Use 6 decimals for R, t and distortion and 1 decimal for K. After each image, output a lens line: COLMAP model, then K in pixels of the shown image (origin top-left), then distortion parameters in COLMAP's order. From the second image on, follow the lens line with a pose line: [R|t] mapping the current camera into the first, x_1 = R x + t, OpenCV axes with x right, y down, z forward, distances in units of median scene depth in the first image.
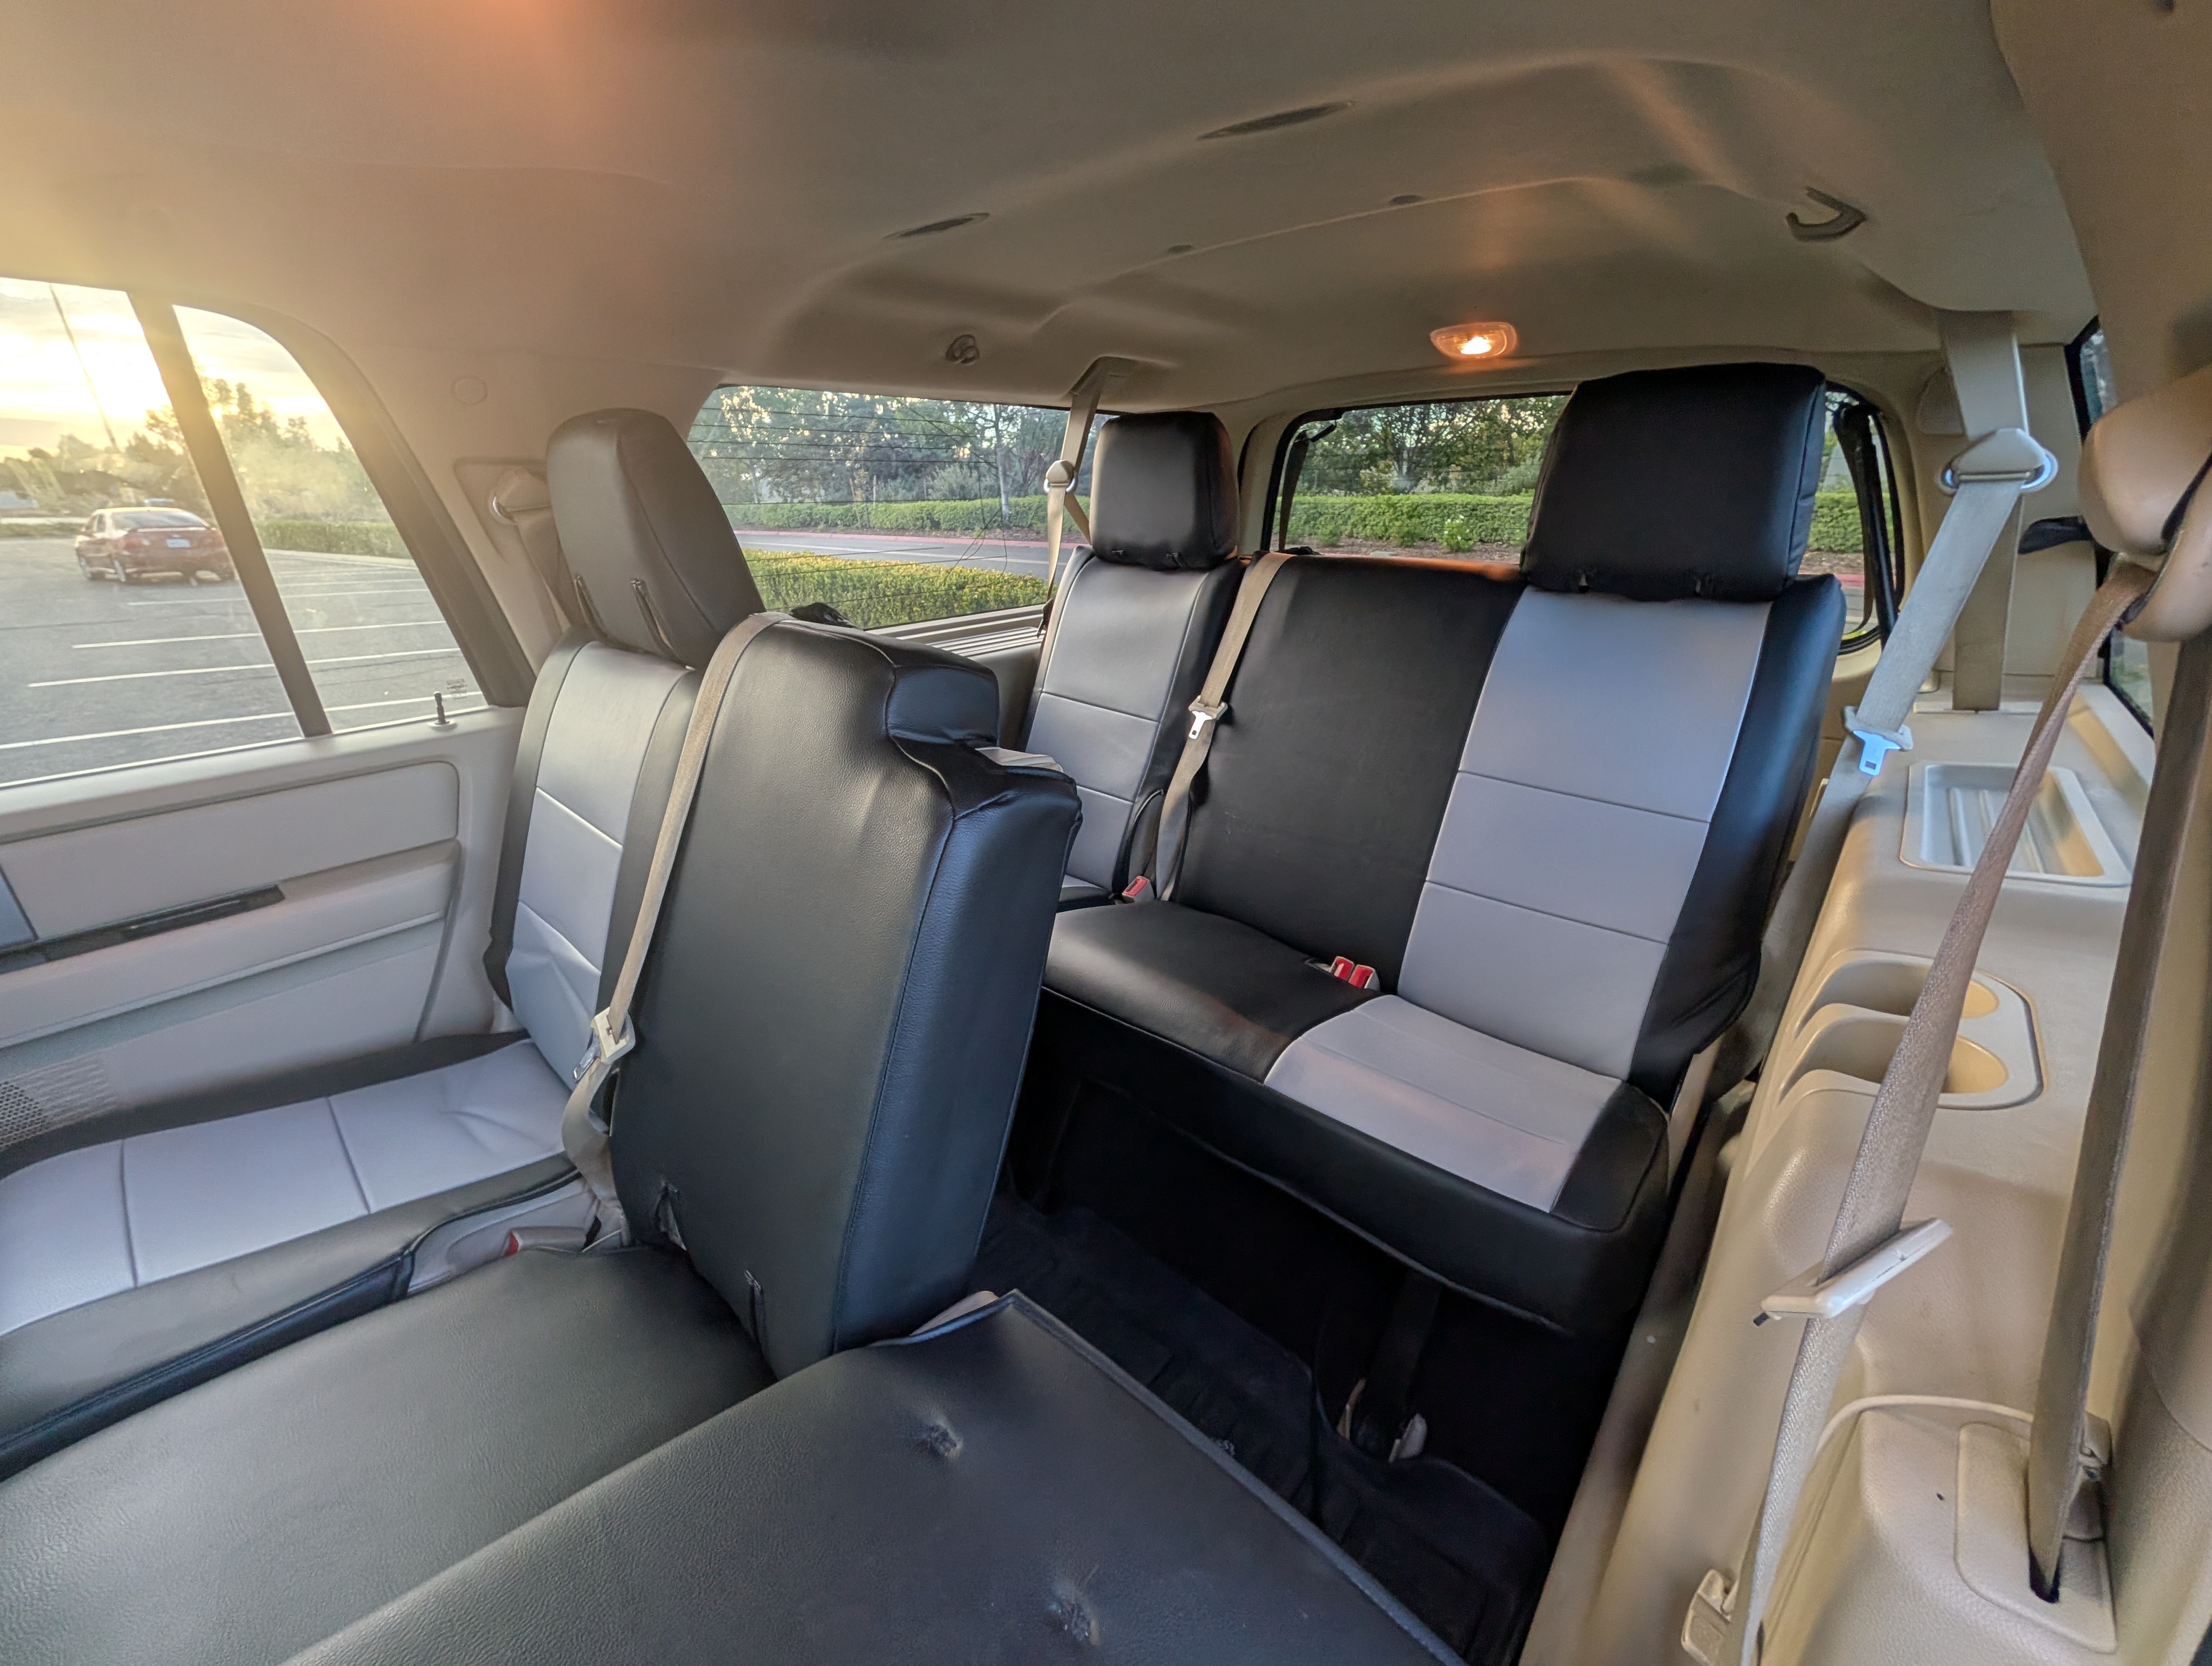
lens RADIAL K [[861.3, 0, 1106.0], [0, 861.3, 833.0], [0, 0, 1]] dist [-0.001302, 0.000403]
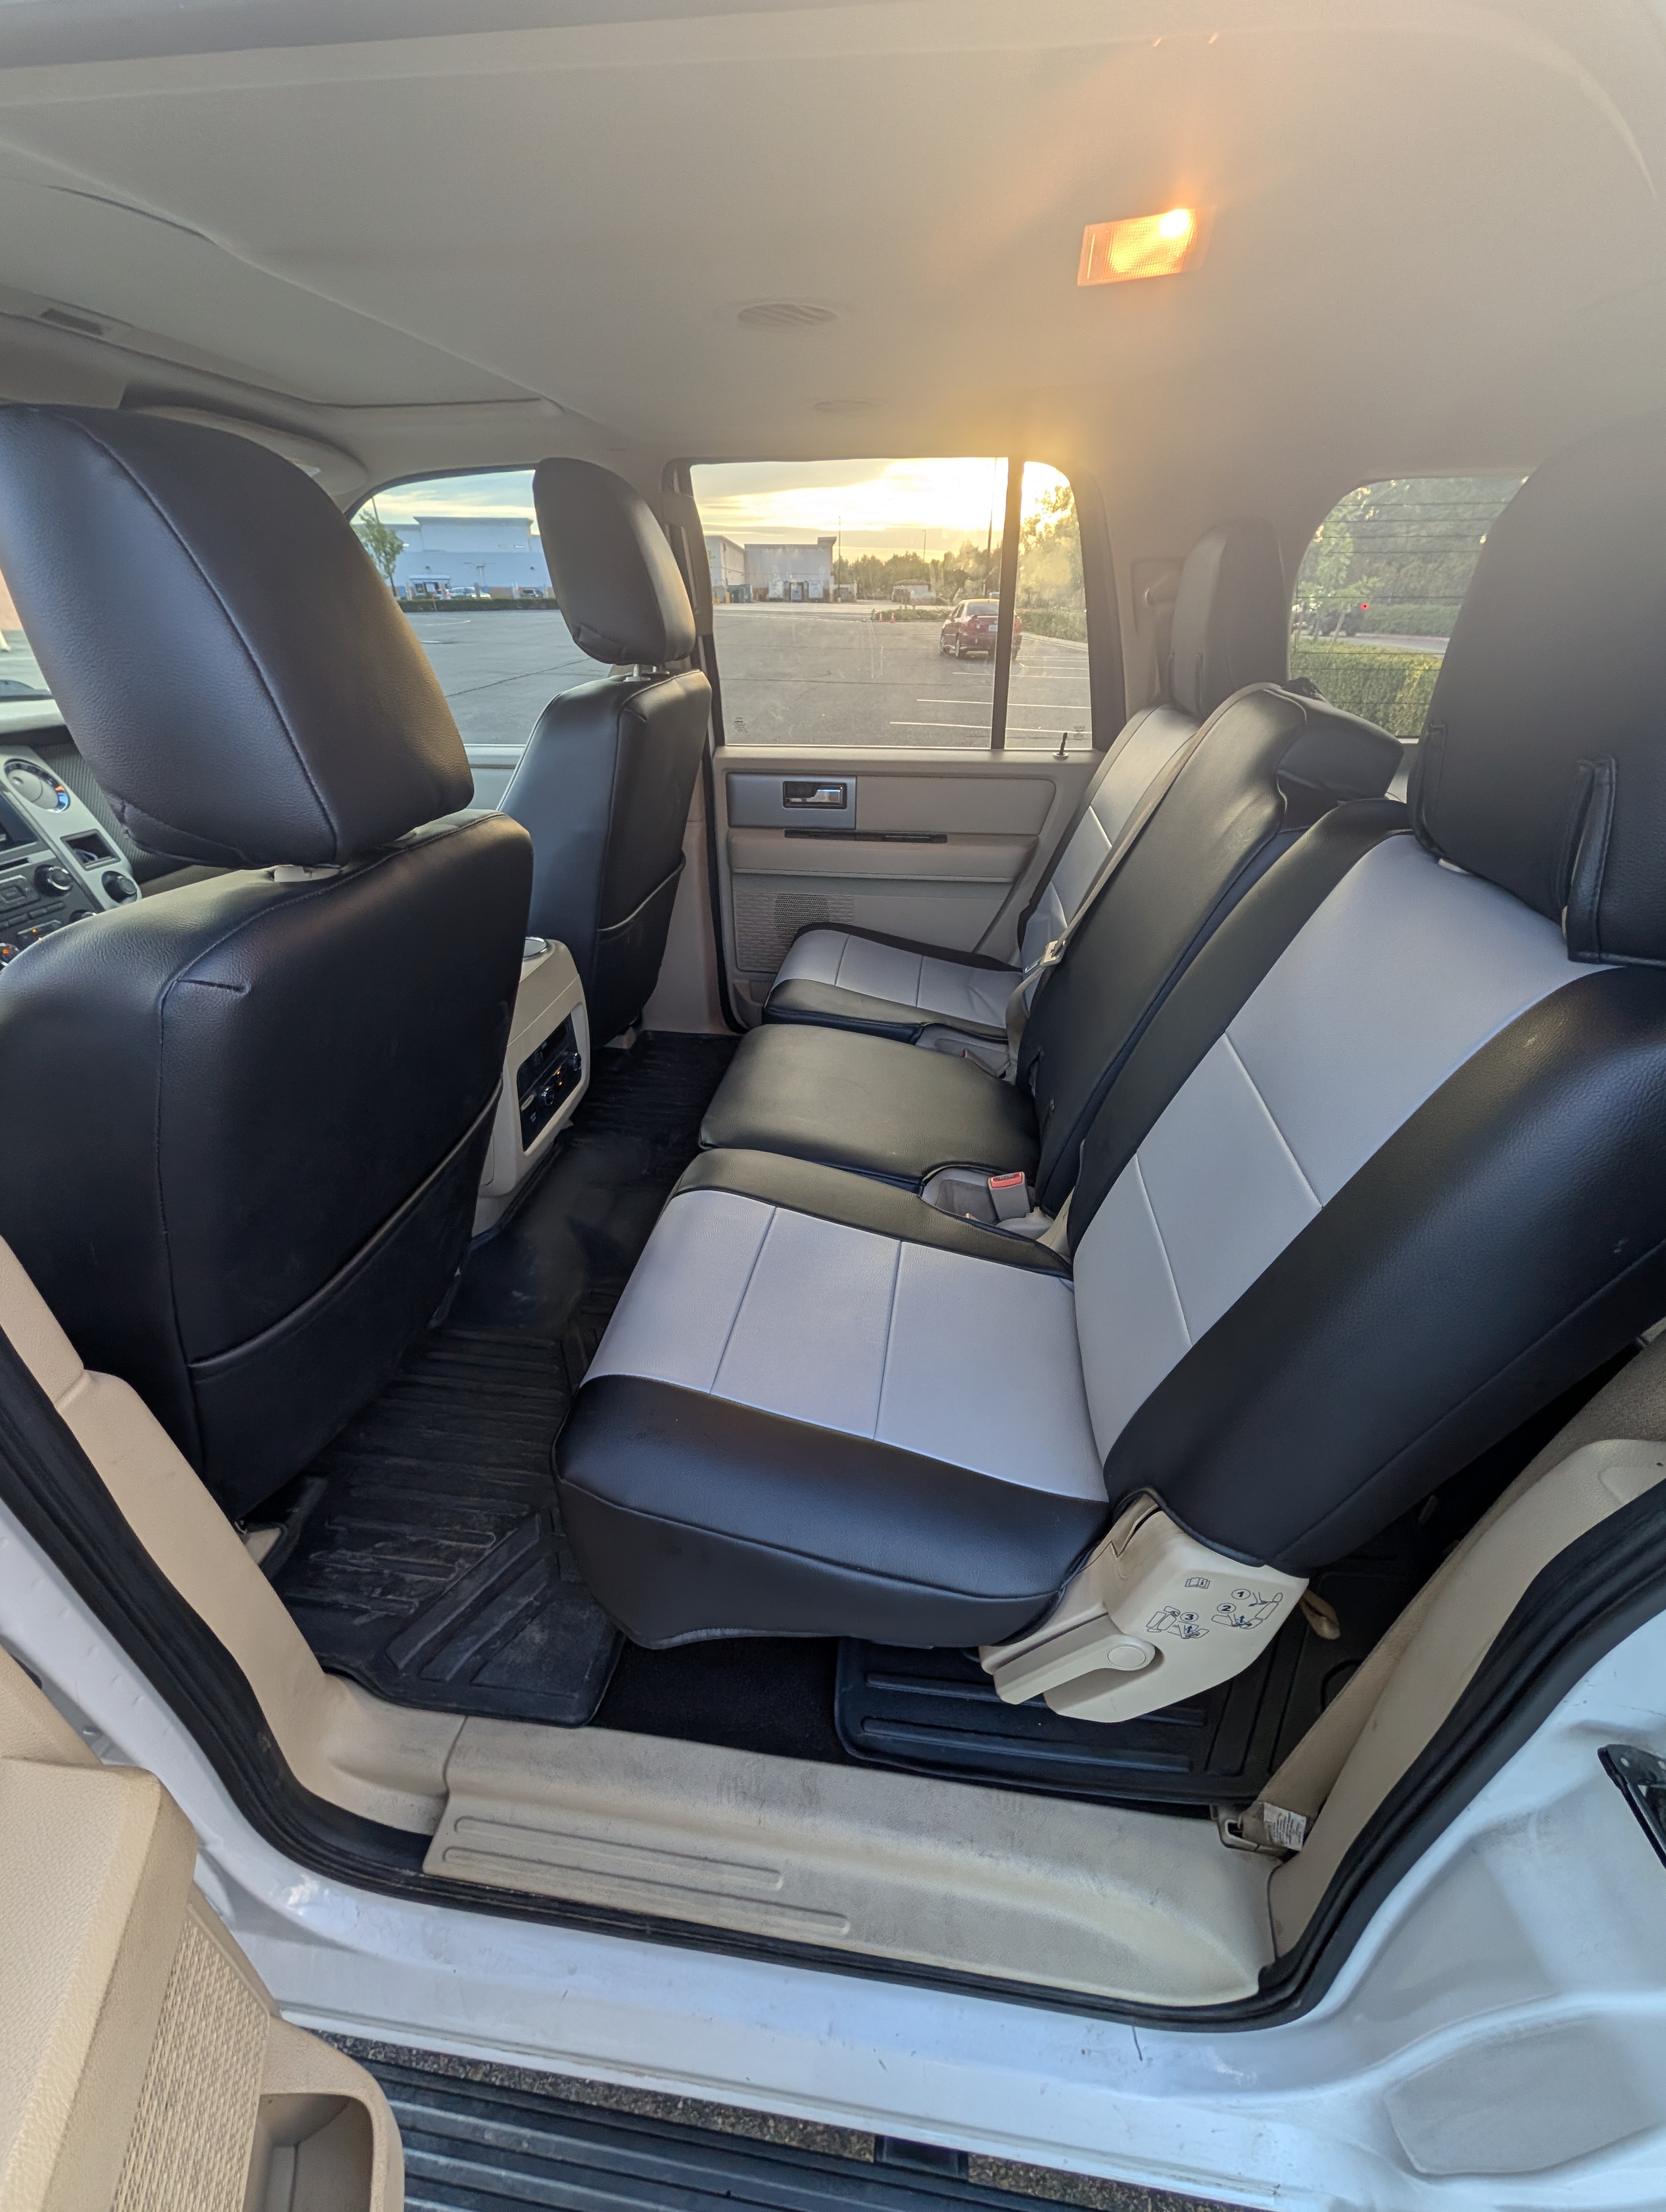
lens RADIAL K [[861.3, 0, 833.0], [0, 861.3, 1106.0], [0, 0, 1]] dist [-0.001302, 0.000403]
pose [[0.572145, 0.427696, -0.699805, 0.313486], [-0.308117, 0.902849, 0.299880, 0.099681], [0.760075, 0.044047, 0.648341, -0.238274]]
